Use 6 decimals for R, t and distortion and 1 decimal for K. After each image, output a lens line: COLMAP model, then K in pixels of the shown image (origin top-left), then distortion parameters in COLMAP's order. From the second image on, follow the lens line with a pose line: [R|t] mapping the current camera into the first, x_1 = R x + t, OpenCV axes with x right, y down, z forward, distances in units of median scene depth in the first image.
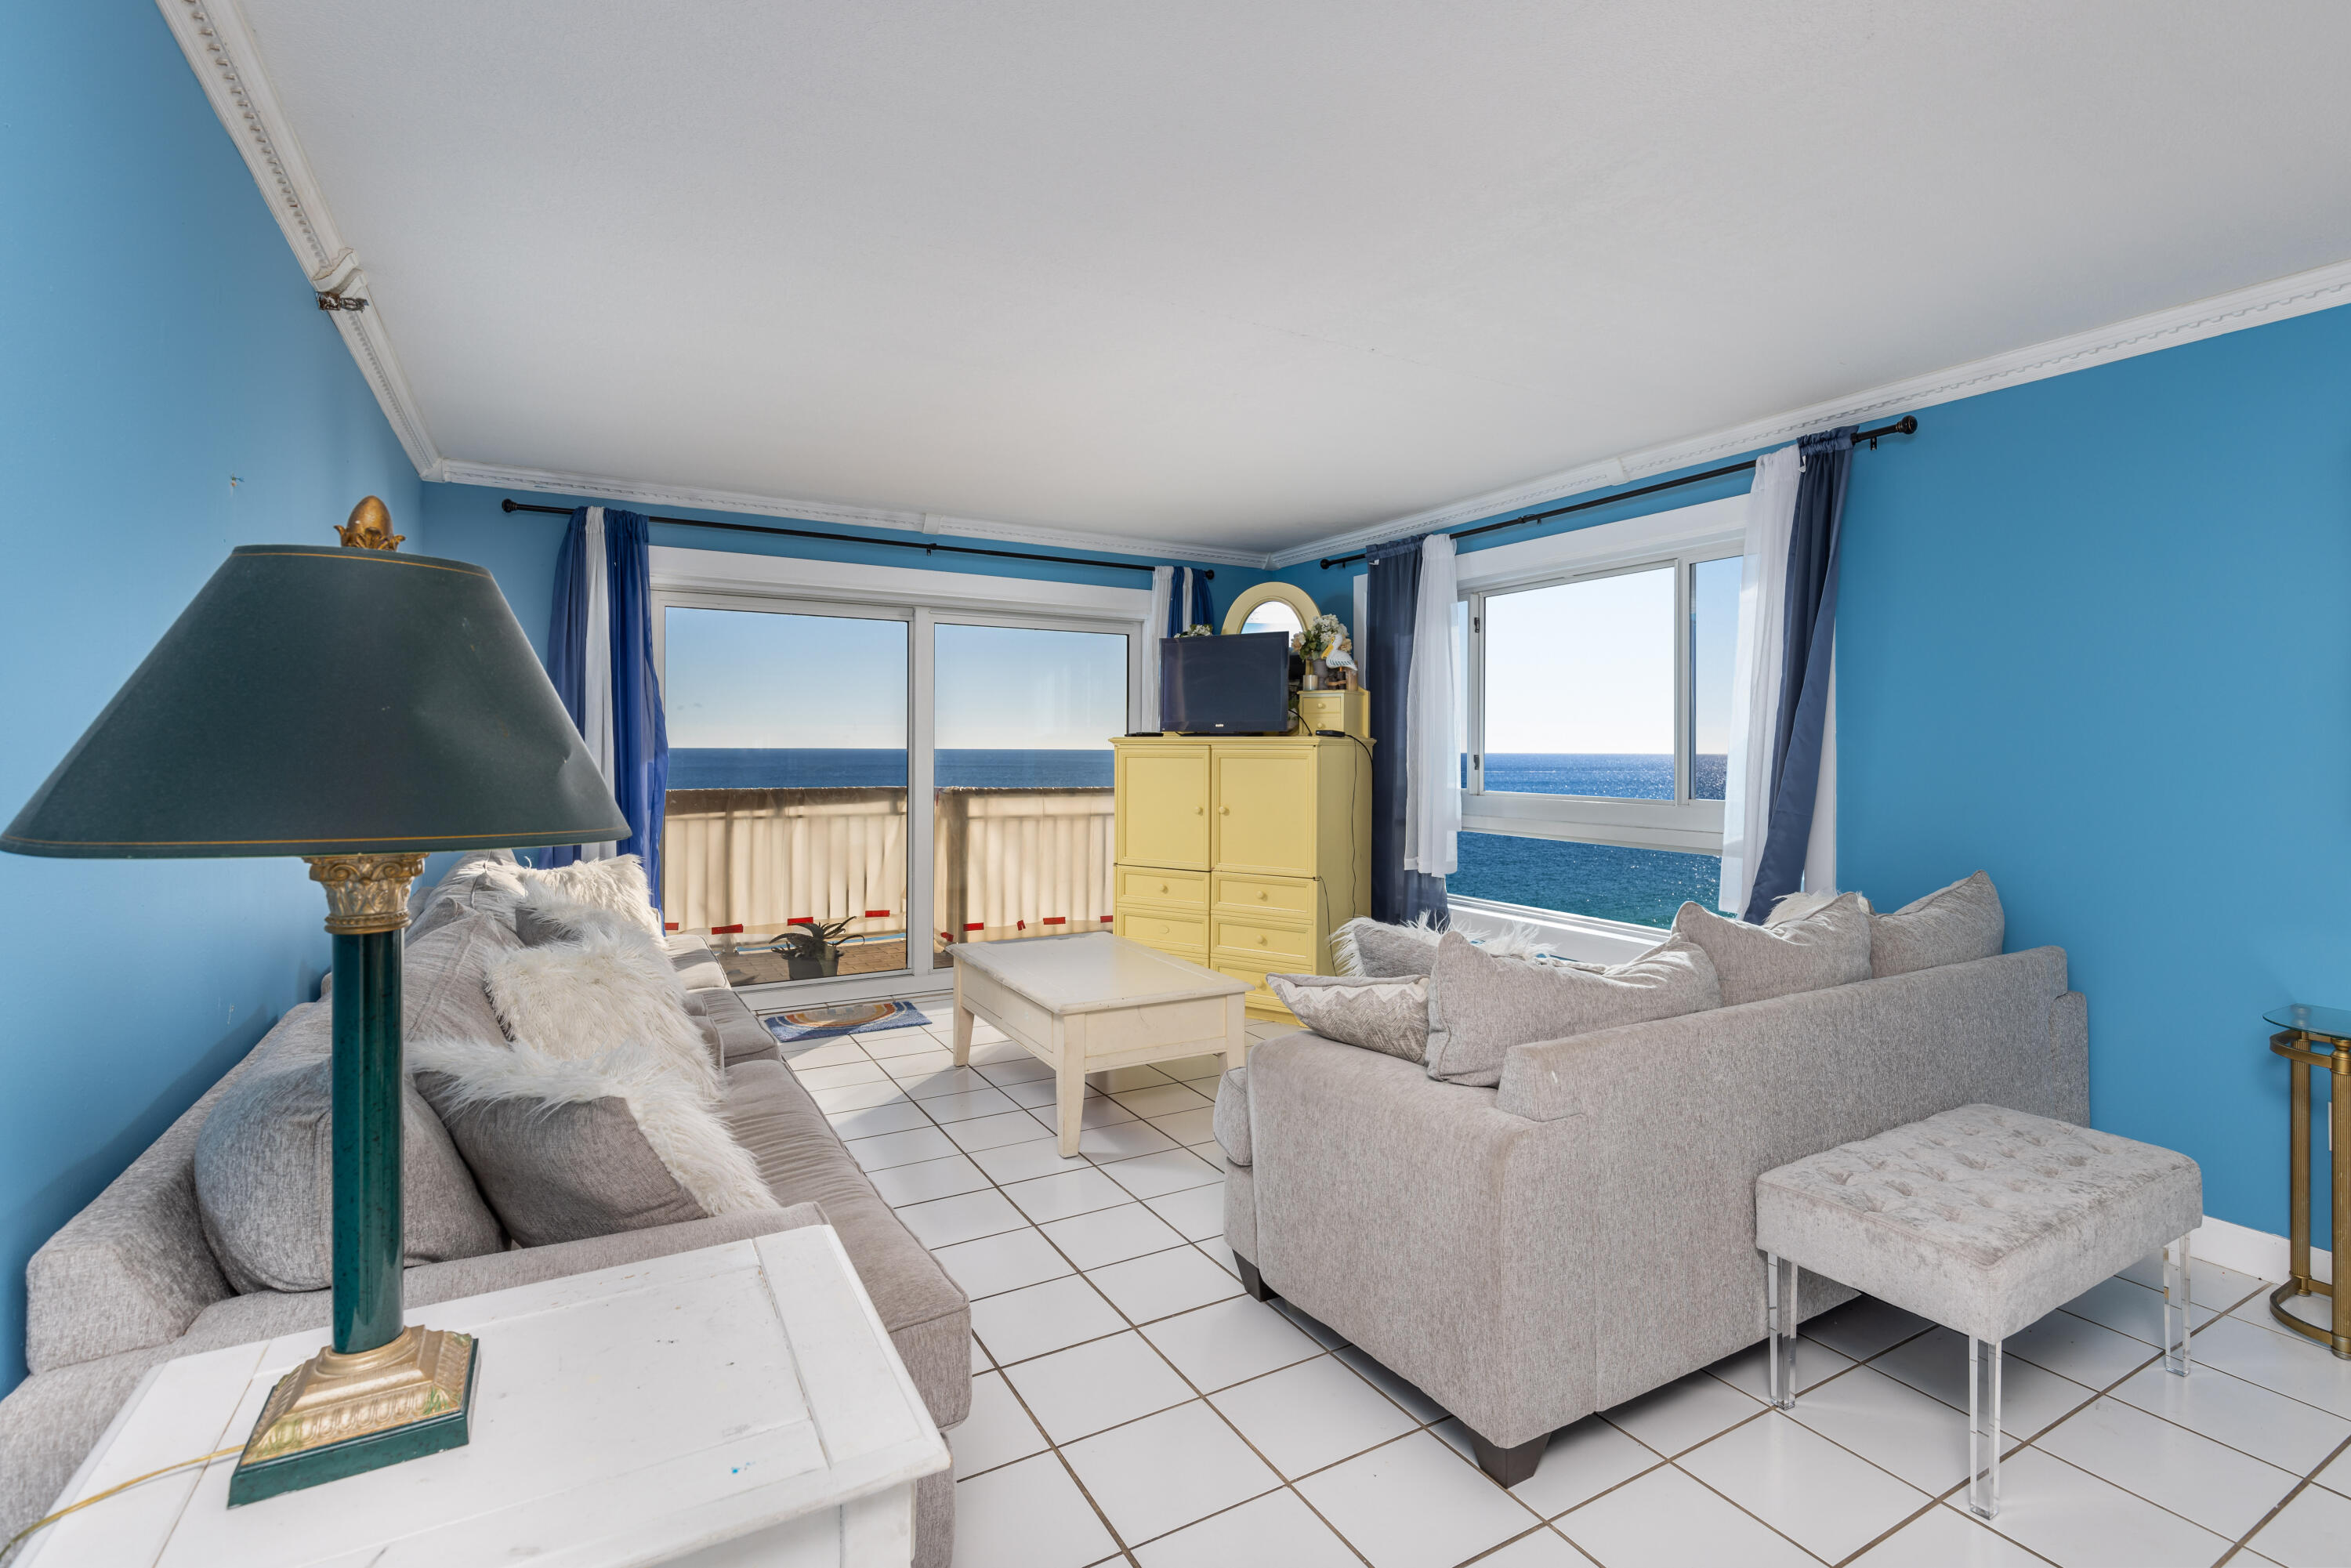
lens RADIAL K [[1073.9, 0, 1211.6], [0, 1073.9, 763.2], [0, 0, 1]] dist [-0.000114, -0.000964]
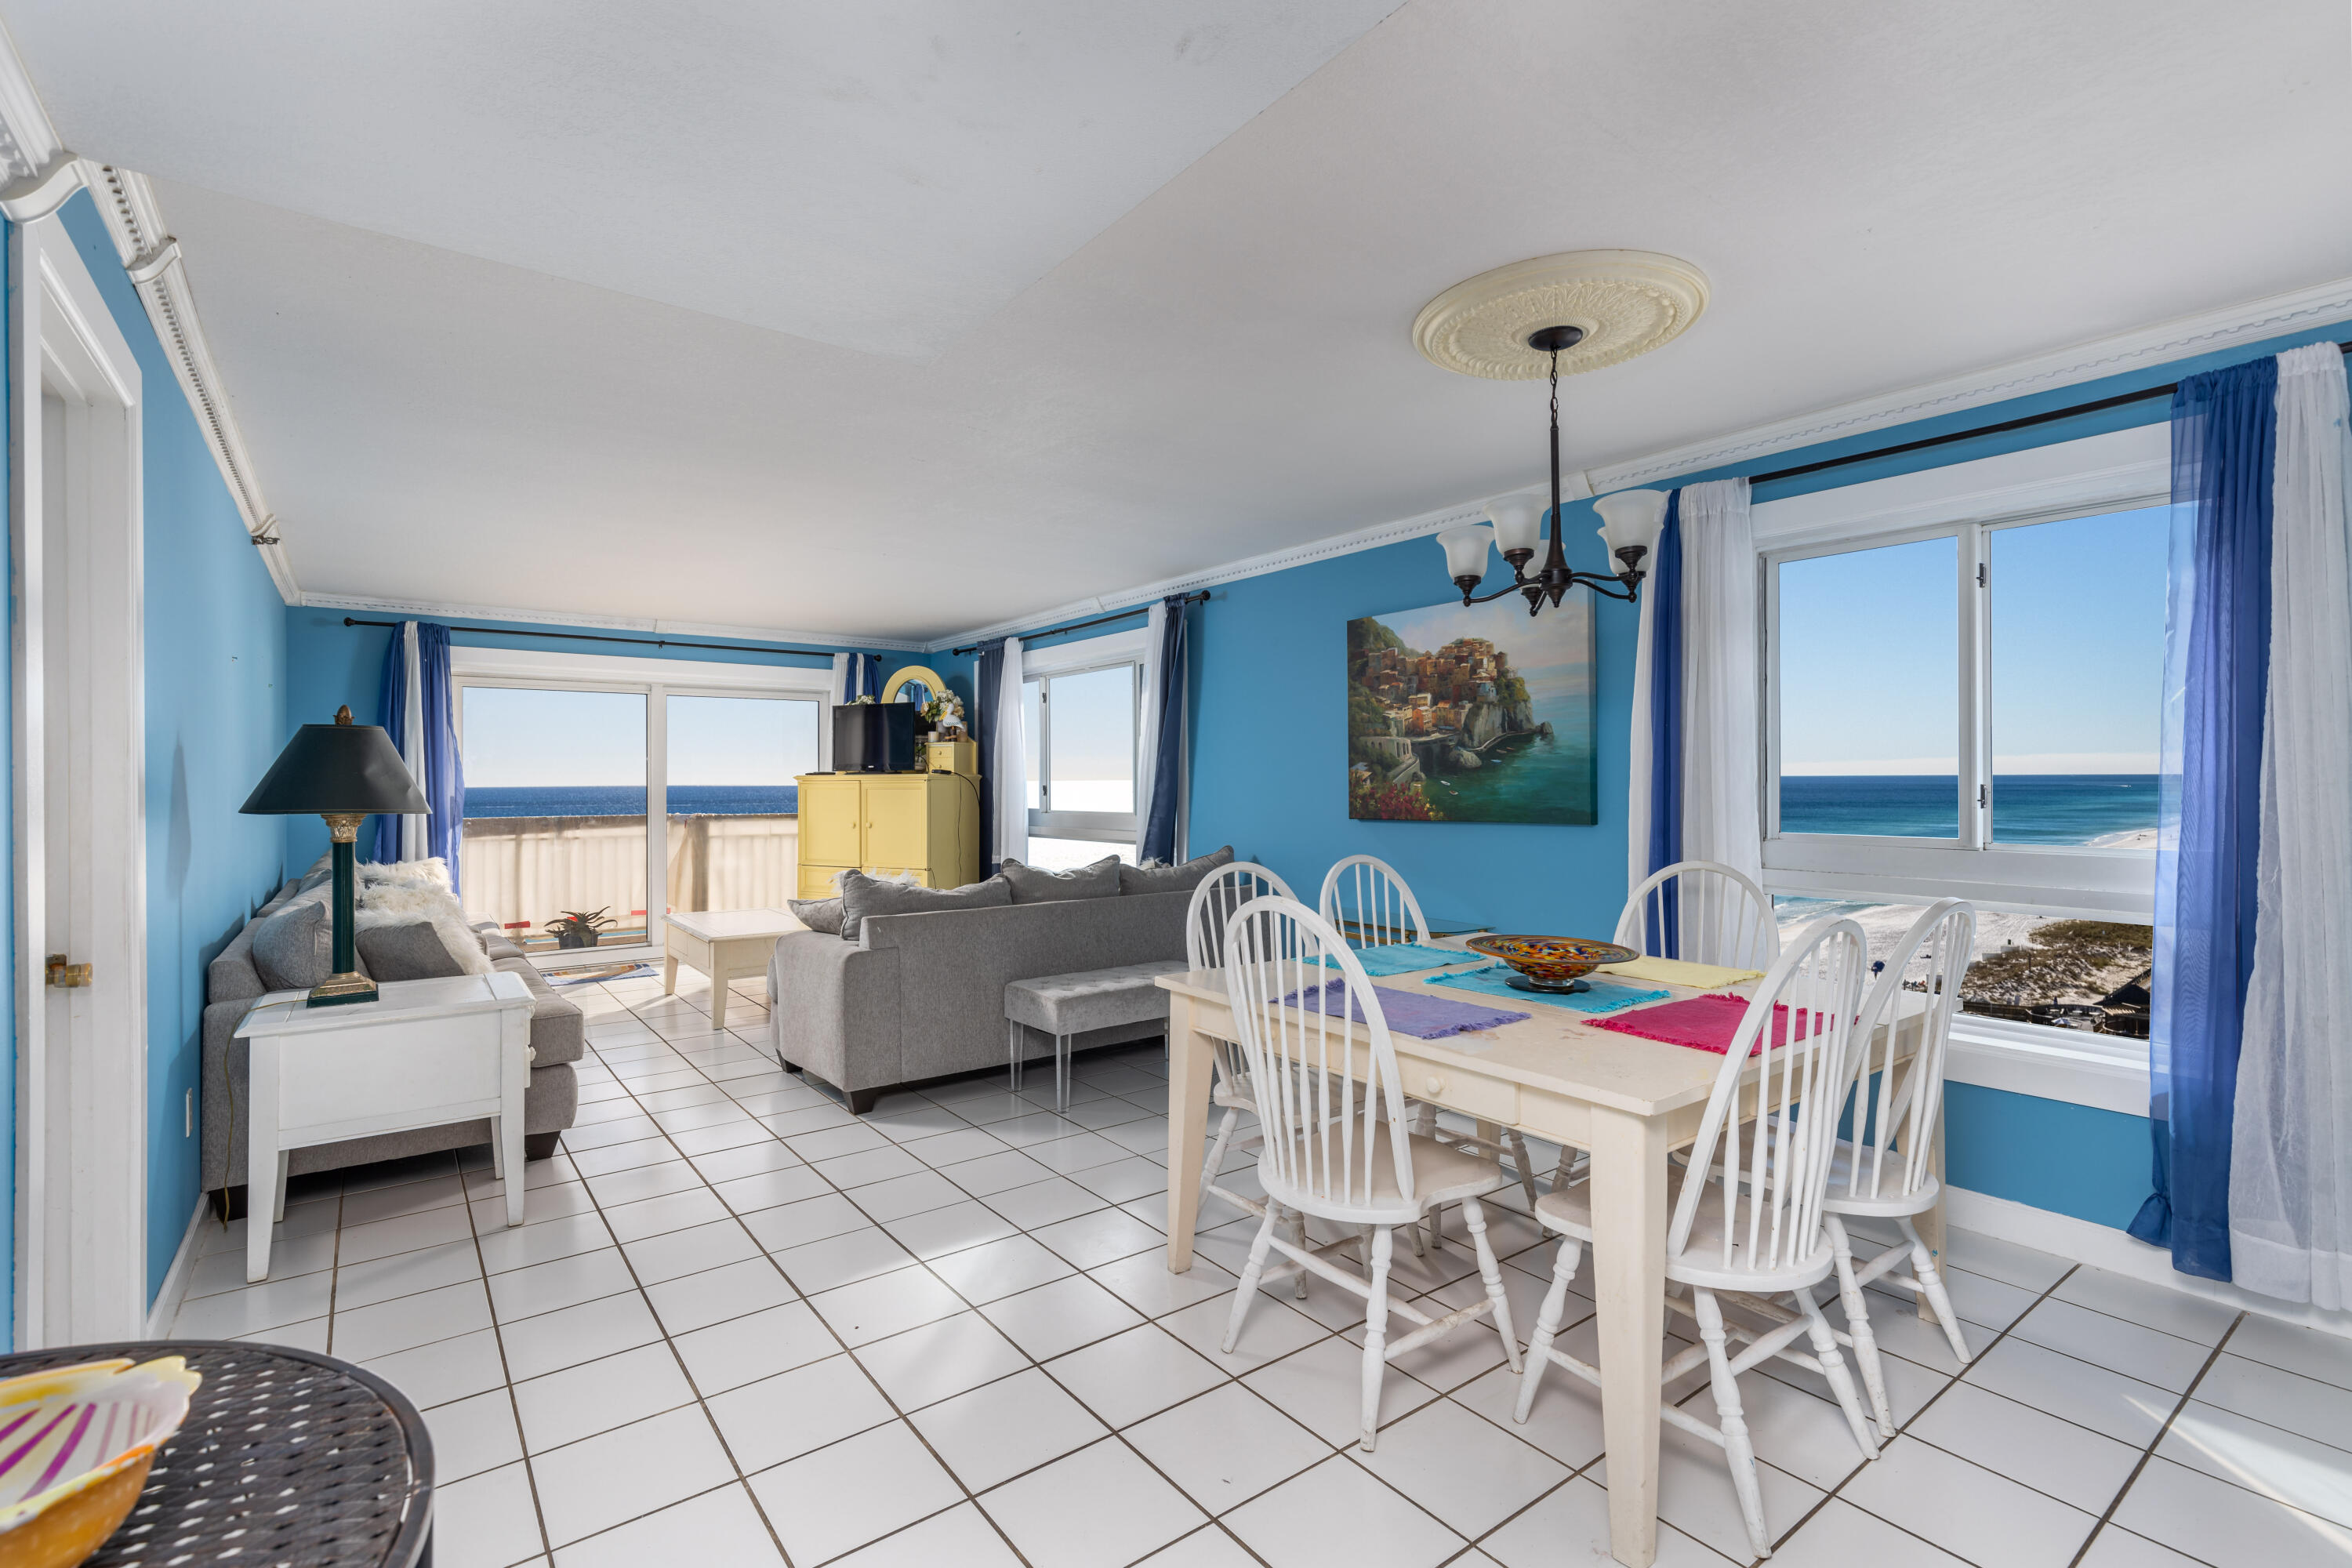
lens RADIAL K [[1074.4, 0, 1164.9], [0, 1074.4, 786.7], [0, 0, 1]] dist [-0.000114, -0.000964]
pose [[0.995367, -0.009359, 0.095697, 0.263804], [0.010266, 0.999907, -0.008990, 0.008532], [-0.095604, 0.009931, 0.995370, -0.475965]]
